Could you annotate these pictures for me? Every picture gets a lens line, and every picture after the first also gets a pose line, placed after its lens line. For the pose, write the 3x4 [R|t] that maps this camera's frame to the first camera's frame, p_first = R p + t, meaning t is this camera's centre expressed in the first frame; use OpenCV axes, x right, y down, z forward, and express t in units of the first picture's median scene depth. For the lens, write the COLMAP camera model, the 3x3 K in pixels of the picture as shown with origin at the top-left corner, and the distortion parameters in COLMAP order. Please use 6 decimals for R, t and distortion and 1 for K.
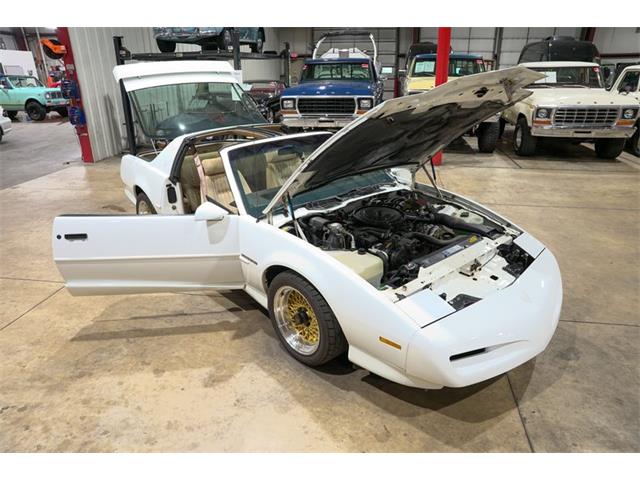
lens RADIAL K [[435.4, 0, 320.7], [0, 435.4, 237.6], [0, 0, 1]] dist [-0.099460, 0.050871]
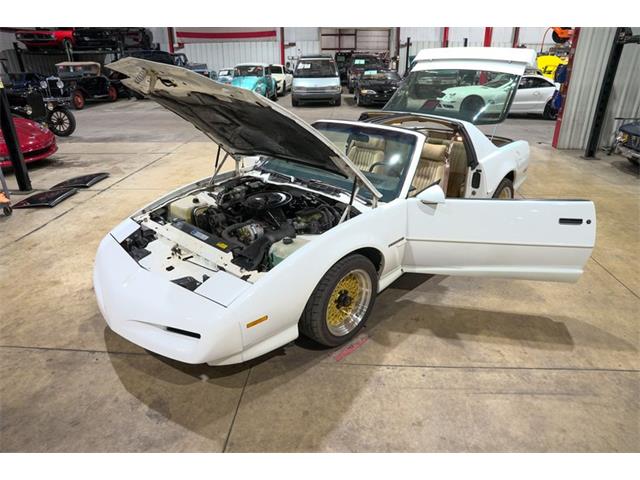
lens RADIAL K [[435.4, 0, 320.2], [0, 435.4, 238.7], [0, 0, 1]] dist [-0.099460, 0.050871]
pose [[0.107770, 0.409495, -0.905924, 1.143067], [-0.373213, 0.861251, 0.344904, -0.383086], [0.921465, 0.300932, 0.245646, 0.908638]]
